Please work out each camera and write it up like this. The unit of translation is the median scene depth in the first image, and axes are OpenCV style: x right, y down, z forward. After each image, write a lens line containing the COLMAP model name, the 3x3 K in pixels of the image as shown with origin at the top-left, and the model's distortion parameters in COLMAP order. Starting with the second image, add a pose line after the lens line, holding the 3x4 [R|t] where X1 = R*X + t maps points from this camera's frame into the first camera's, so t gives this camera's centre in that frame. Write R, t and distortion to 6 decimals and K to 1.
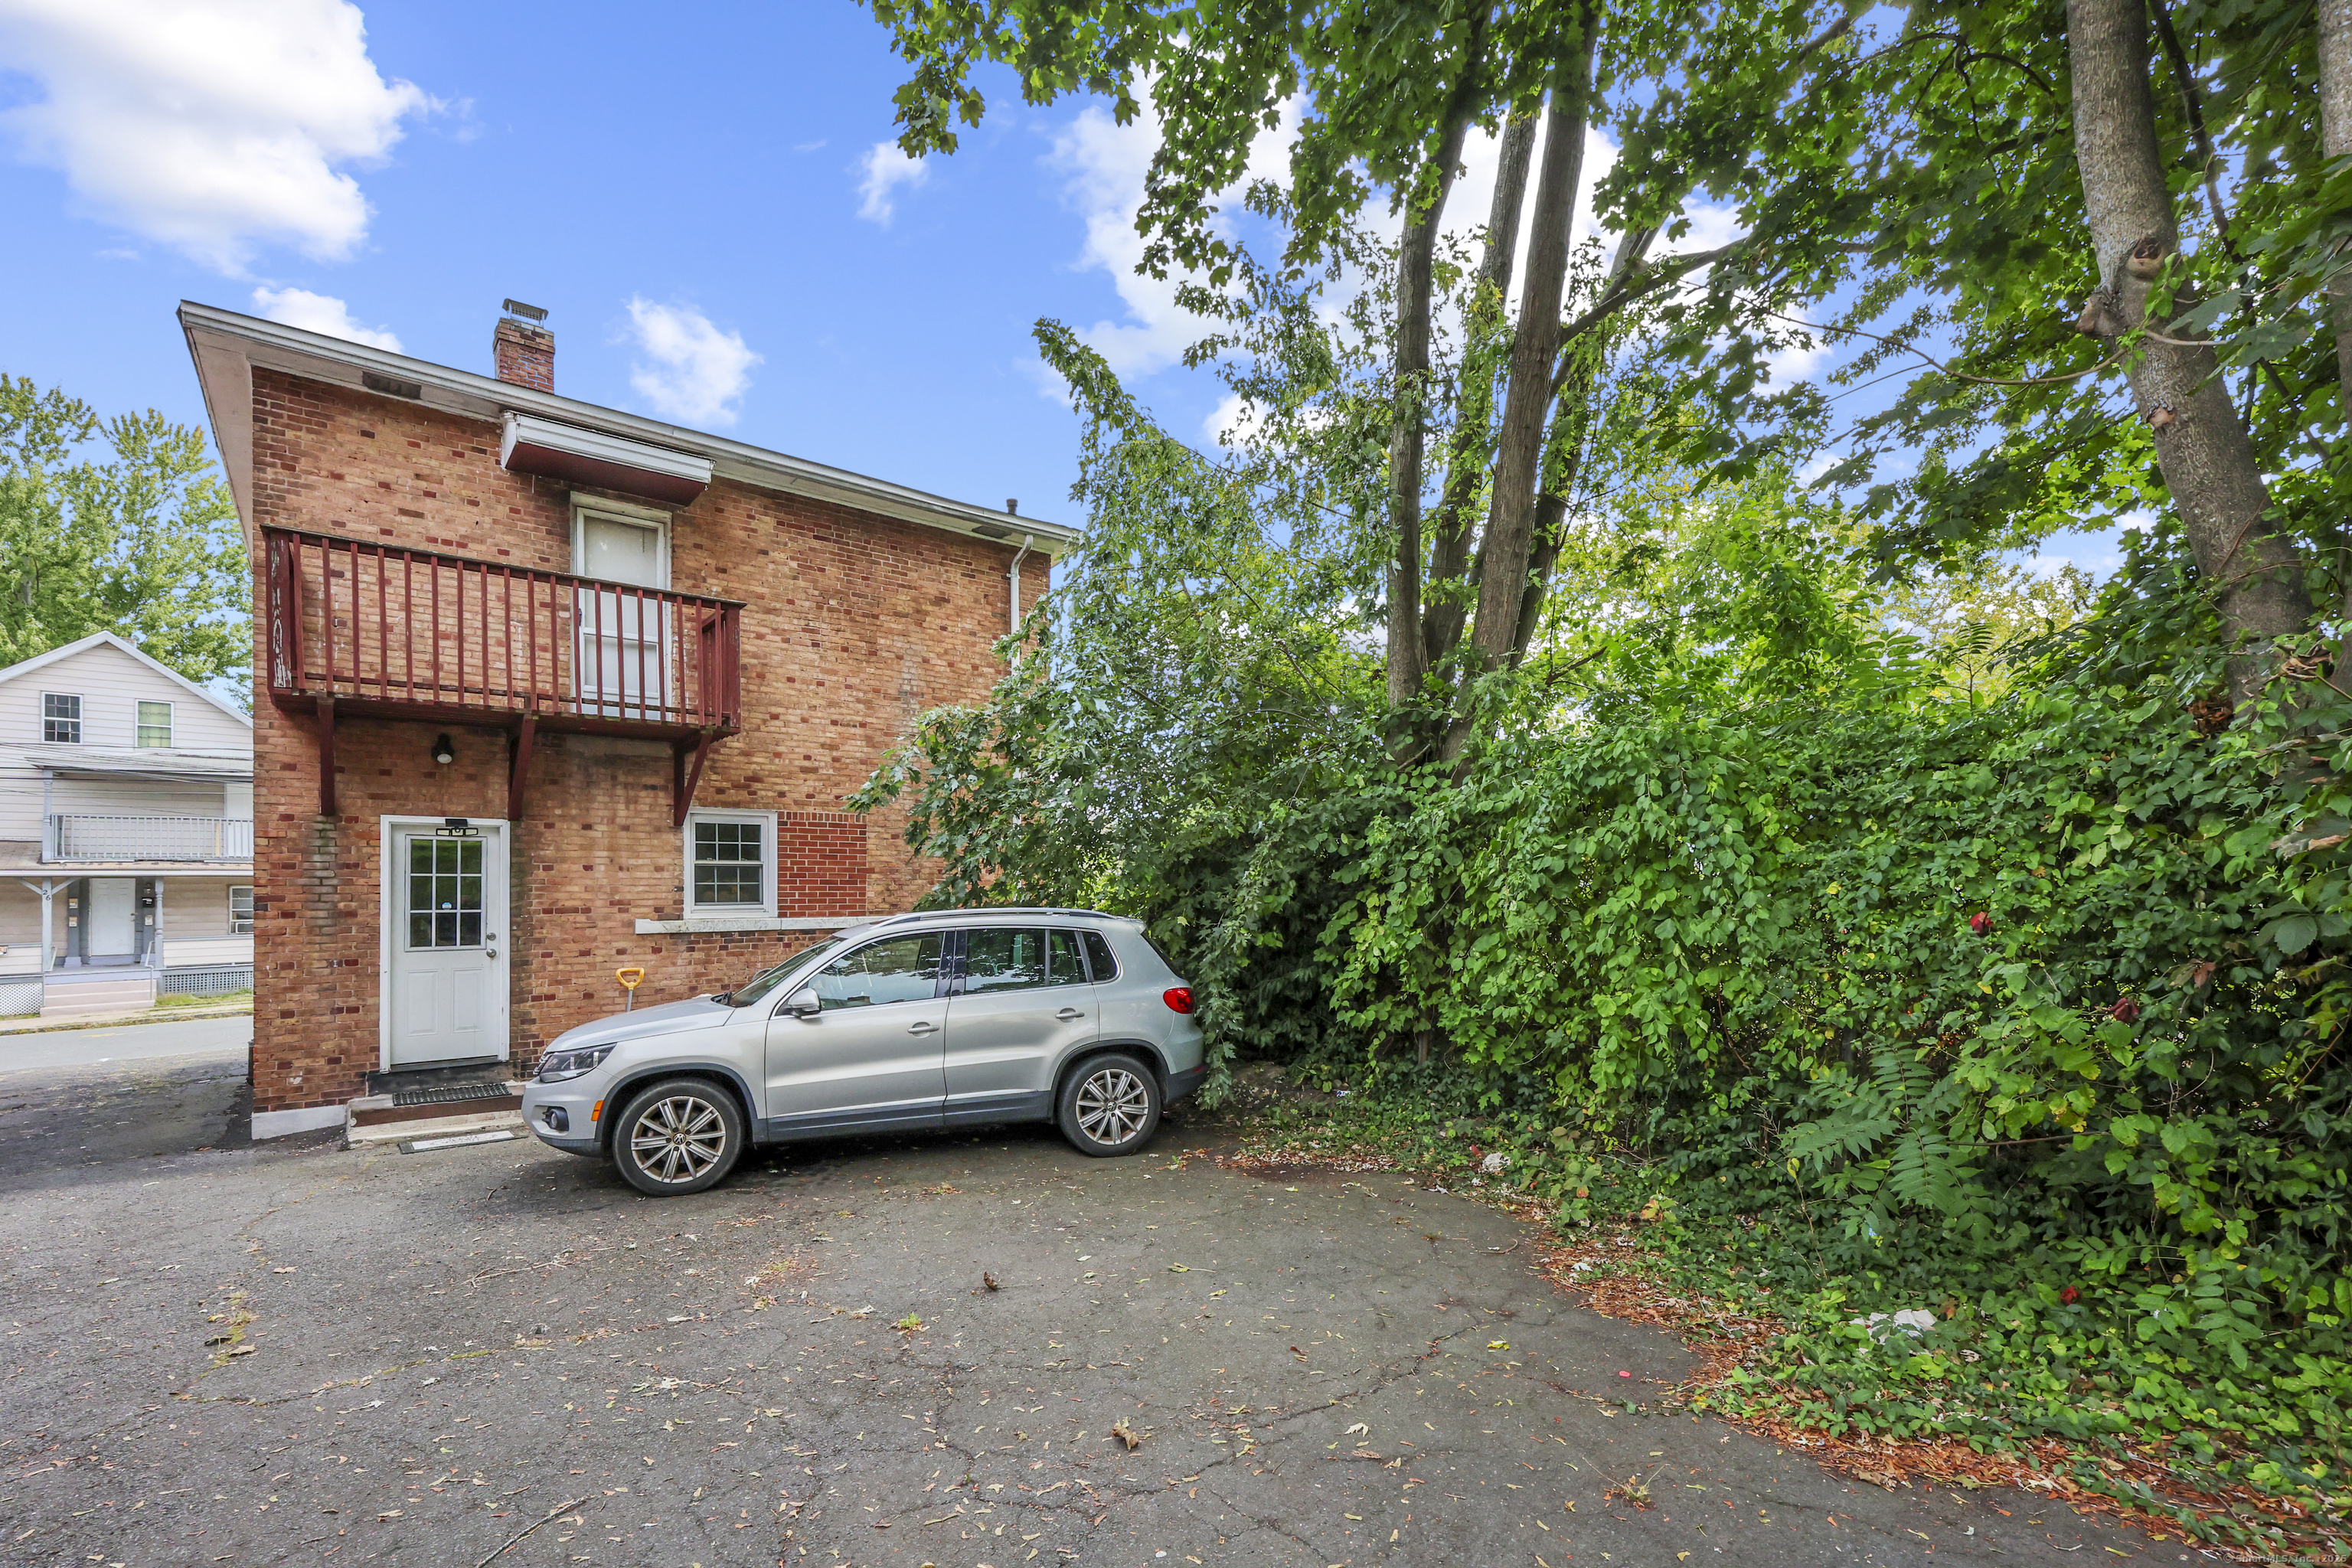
lens RADIAL K [[957.6, 0, 1187.5], [0, 957.6, 797.3], [0, 0, 1]] dist [0.000945, 0.000205]
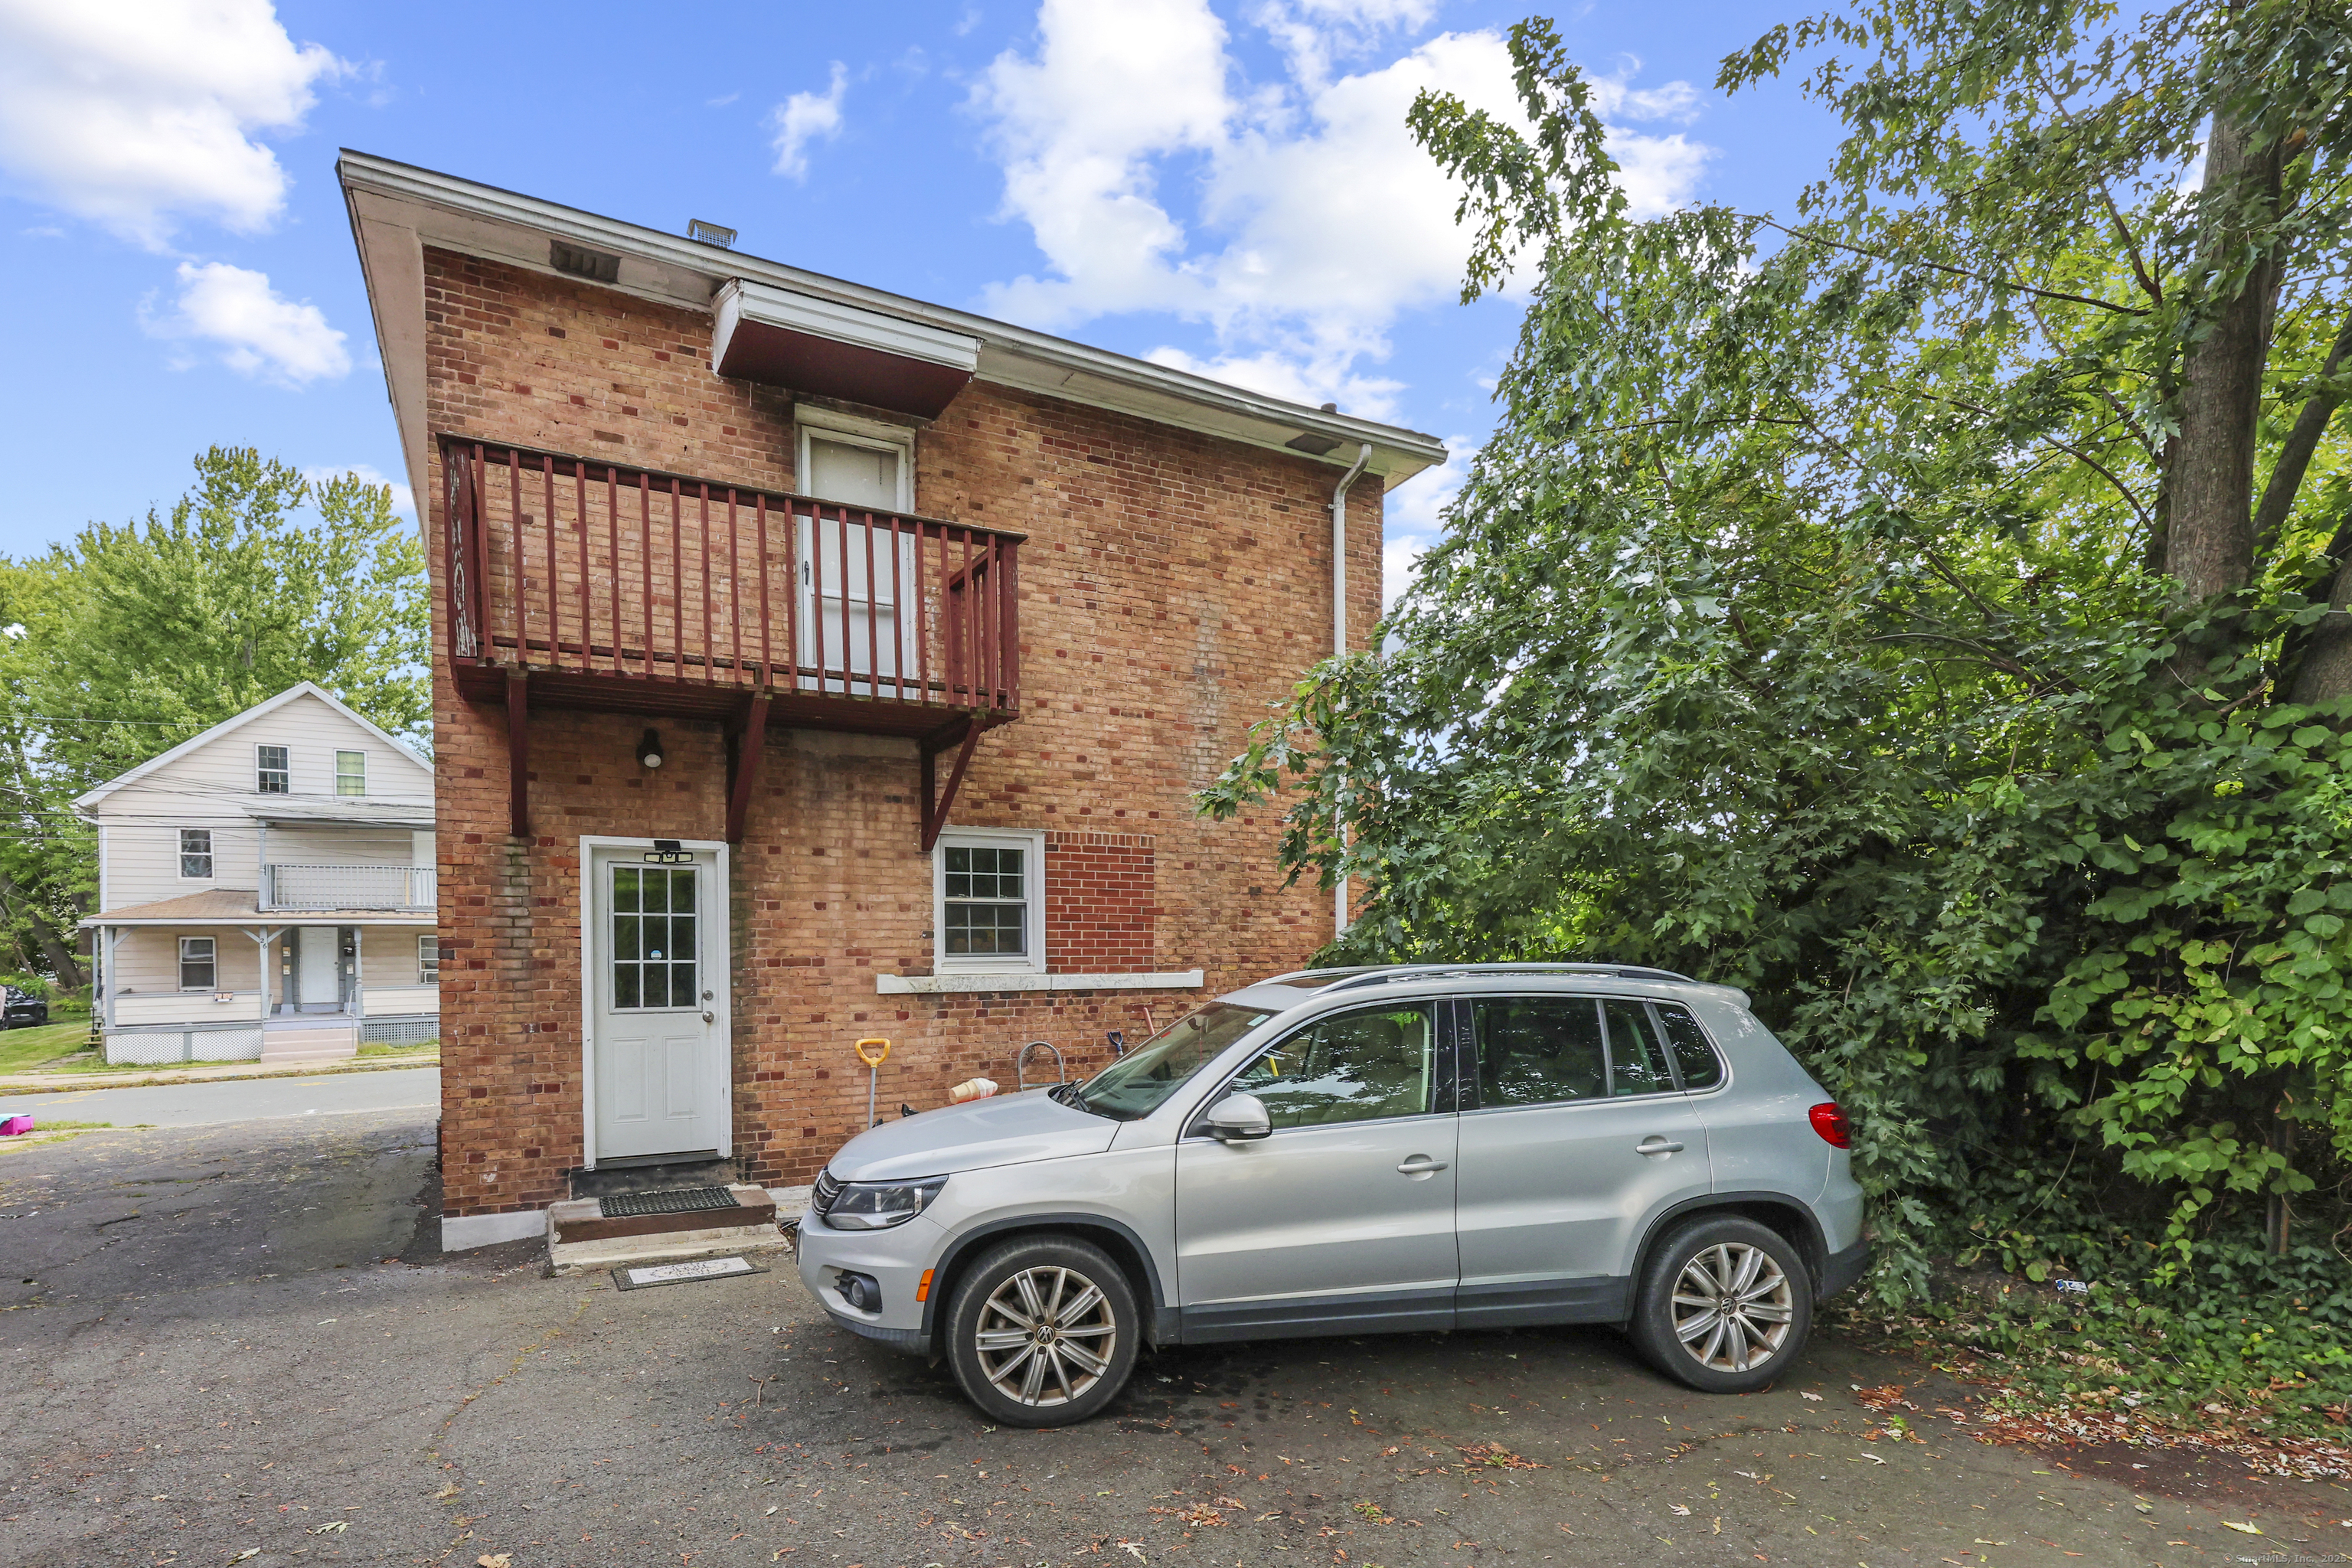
lens RADIAL K [[1078.1, 0, 1178.4], [0, 1078.1, 852.0], [0, 0, 1]] dist [-0.001368, 0.000133]
pose [[0.985447, -0.010129, -0.169681, -0.212969], [0.012036, 0.999875, 0.010213, 0.027023], [0.169556, -0.012107, 0.985446, 0.220385]]
